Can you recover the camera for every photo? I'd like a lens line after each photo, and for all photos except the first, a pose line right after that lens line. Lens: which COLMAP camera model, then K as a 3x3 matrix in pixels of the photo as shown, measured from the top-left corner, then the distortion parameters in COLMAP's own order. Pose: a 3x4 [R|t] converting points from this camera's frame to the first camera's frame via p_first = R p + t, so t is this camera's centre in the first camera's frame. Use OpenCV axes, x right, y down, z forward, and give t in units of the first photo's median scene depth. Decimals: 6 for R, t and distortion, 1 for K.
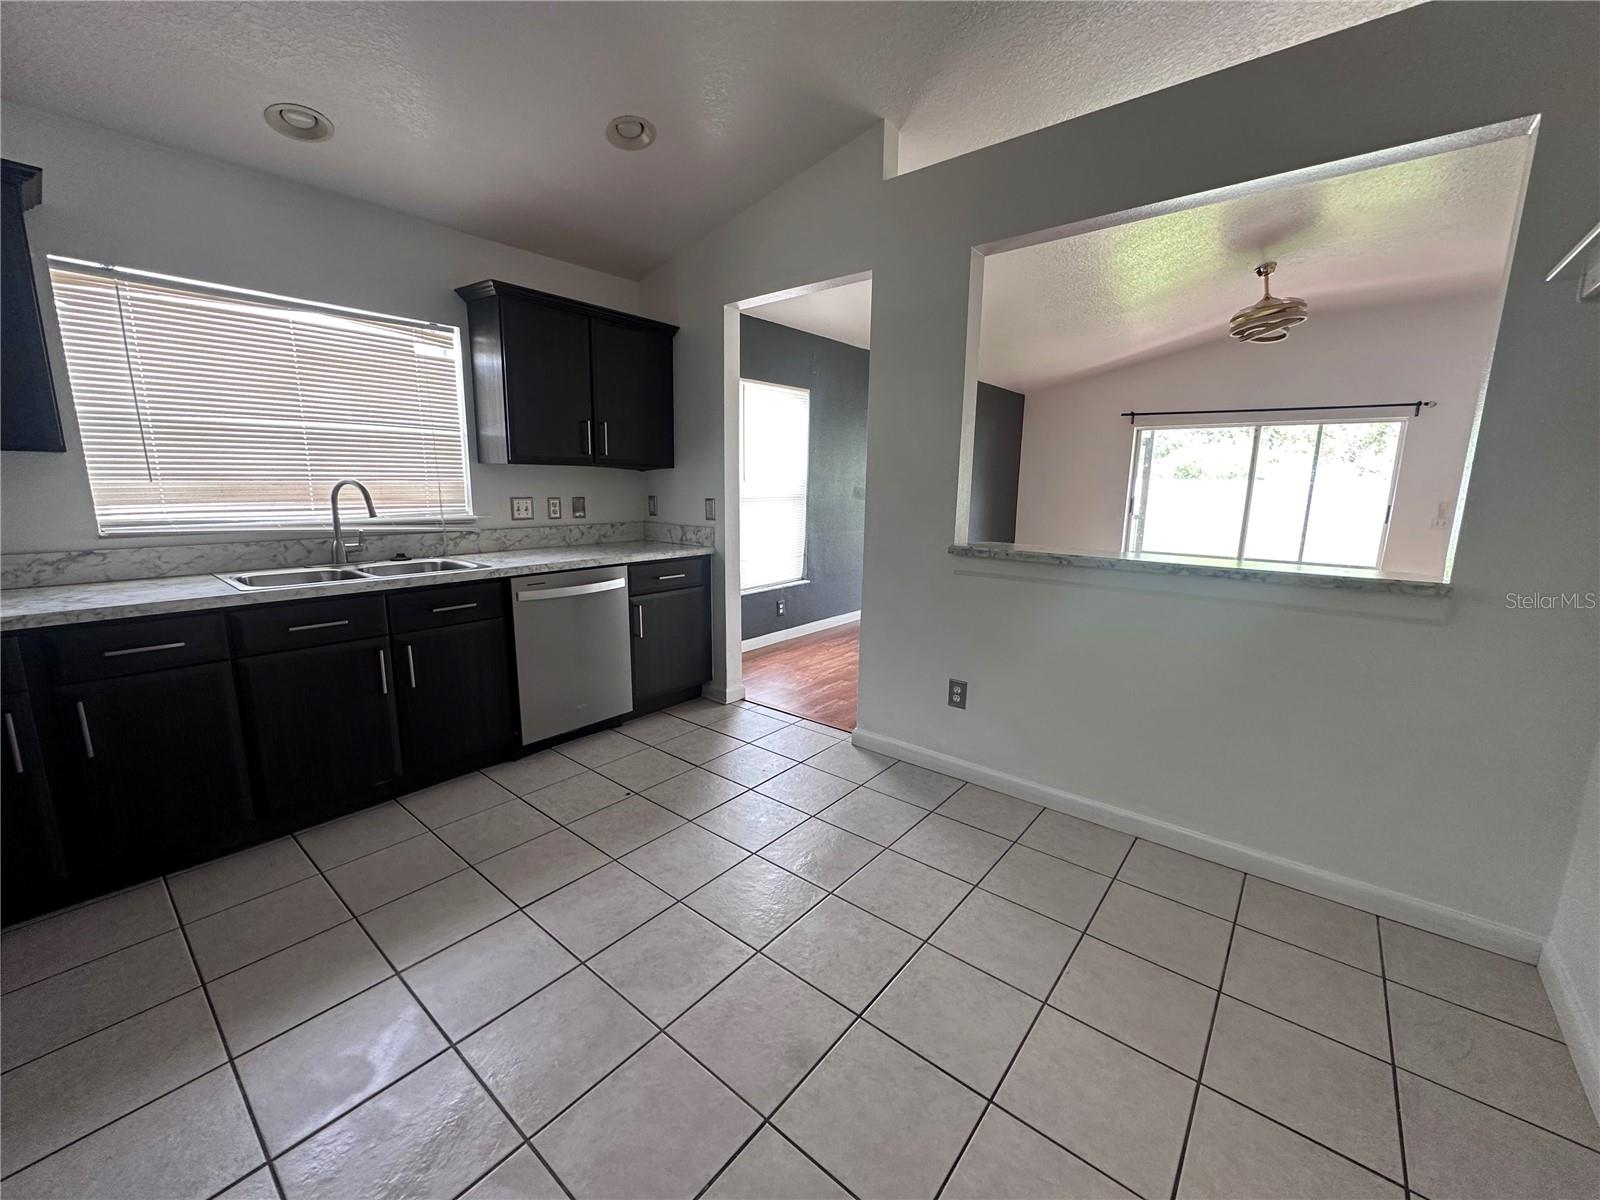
lens RADIAL K [[640.7, 0, 798.7], [0, 640.7, 596.0], [0, 0, 1]] dist [-0.003669, -0.000405]
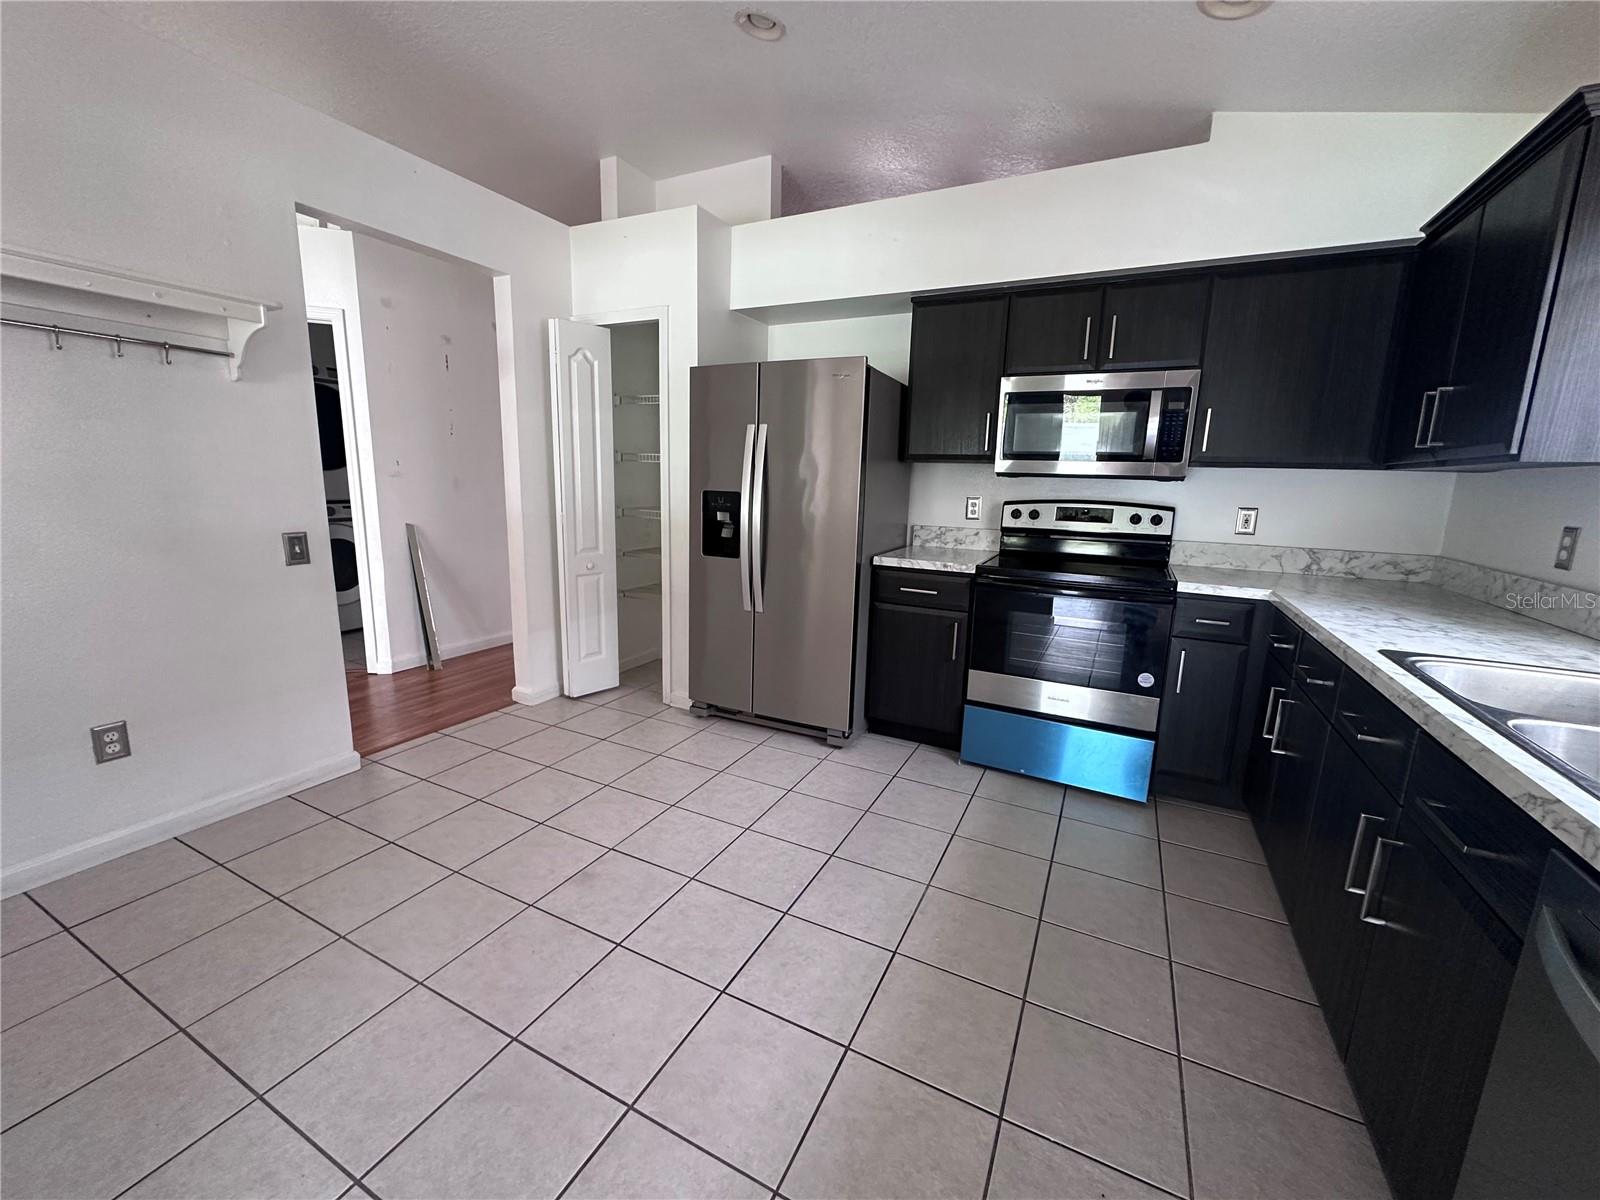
lens RADIAL K [[640.7, 0, 798.7], [0, 640.7, 596.0], [0, 0, 1]] dist [-0.003669, -0.000405]
pose [[-0.975070, 0.002320, -0.221884, -0.069729], [-0.077741, 0.932997, 0.351388, -0.187659], [0.207832, 0.359878, -0.909557, 1.071438]]
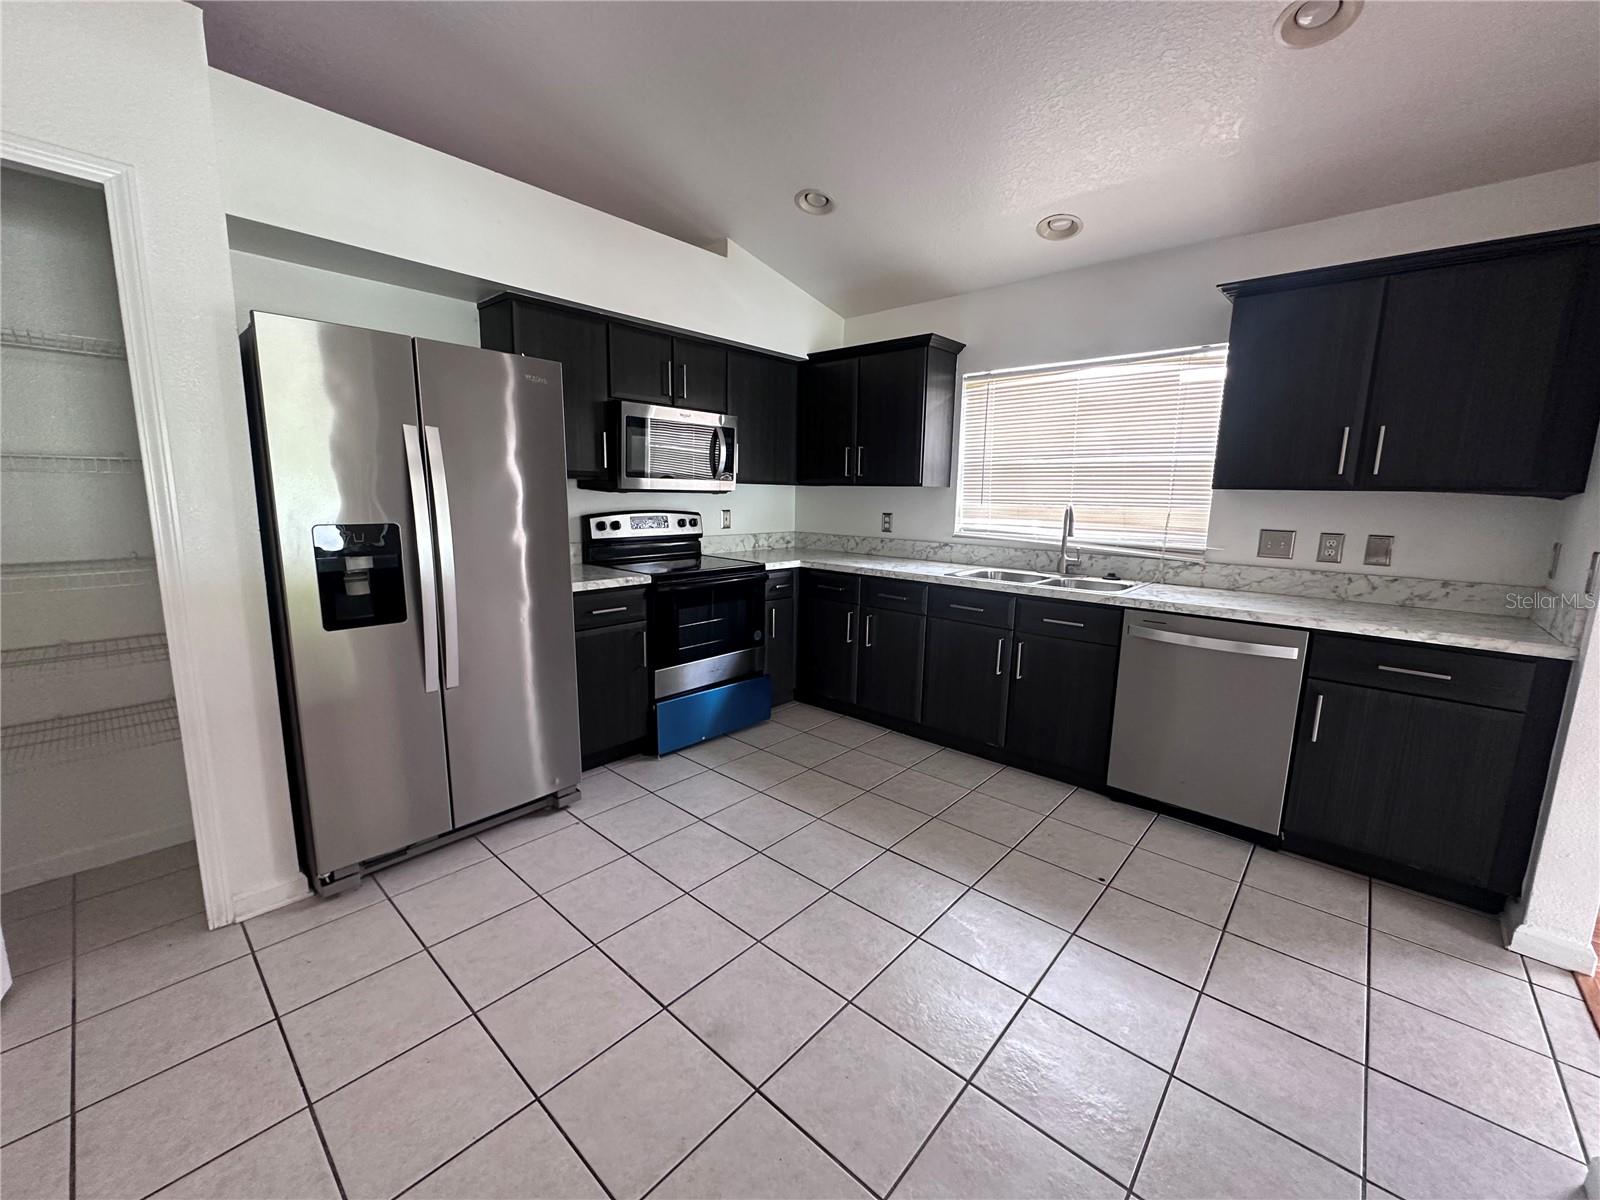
lens RADIAL K [[640.3, 0, 800.3], [0, 640.3, 593.8], [0, 0, 1]] dist [-0.000844, -0.000026]
pose [[-0.040101, 0.143553, -0.988830, 0.474843], [-0.198164, 0.968826, 0.148685, -0.089162], [0.979348, 0.201913, -0.010404, 0.499522]]
